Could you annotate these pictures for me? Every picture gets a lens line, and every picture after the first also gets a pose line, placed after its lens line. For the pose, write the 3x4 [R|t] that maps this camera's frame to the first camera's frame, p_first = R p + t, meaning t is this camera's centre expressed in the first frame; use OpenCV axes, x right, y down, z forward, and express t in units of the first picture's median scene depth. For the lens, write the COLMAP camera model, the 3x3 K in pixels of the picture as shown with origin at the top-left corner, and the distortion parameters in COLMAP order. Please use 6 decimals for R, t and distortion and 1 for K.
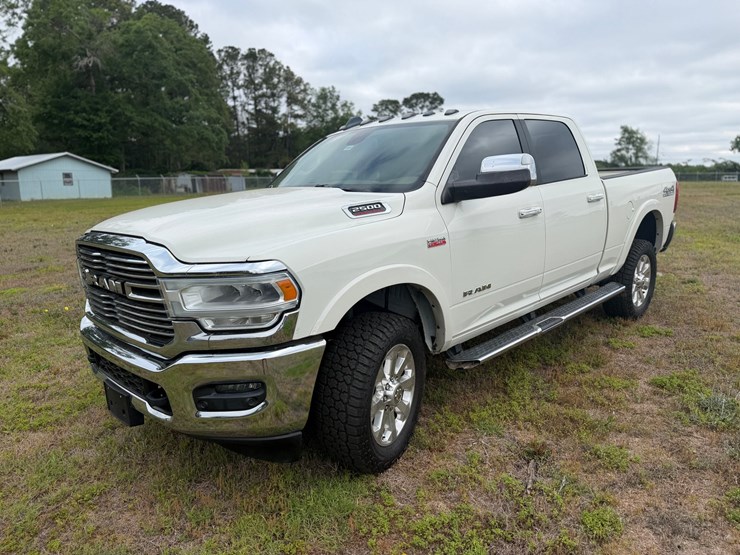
lens RADIAL K [[528.9, 0, 370.0], [0, 528.9, 277.5], [0, 0, 1]] dist [0.007813, -0.006733]
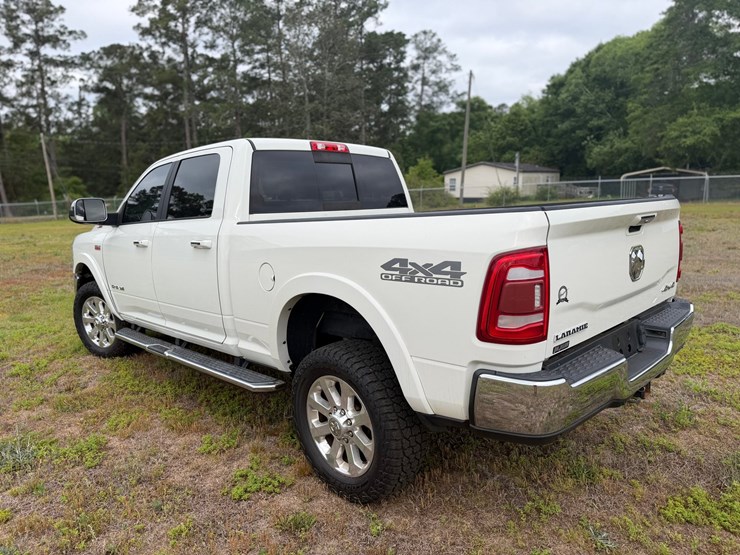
lens RADIAL K [[527.1, 0, 366.7], [0, 527.1, 277.8], [0, 0, 1]] dist [0.027281, -0.026142]
pose [[-0.009805, 0.183315, -0.983005, 1.336856], [-0.154368, 0.970991, 0.182614, -0.310961], [0.987965, 0.153535, 0.018778, 1.351070]]
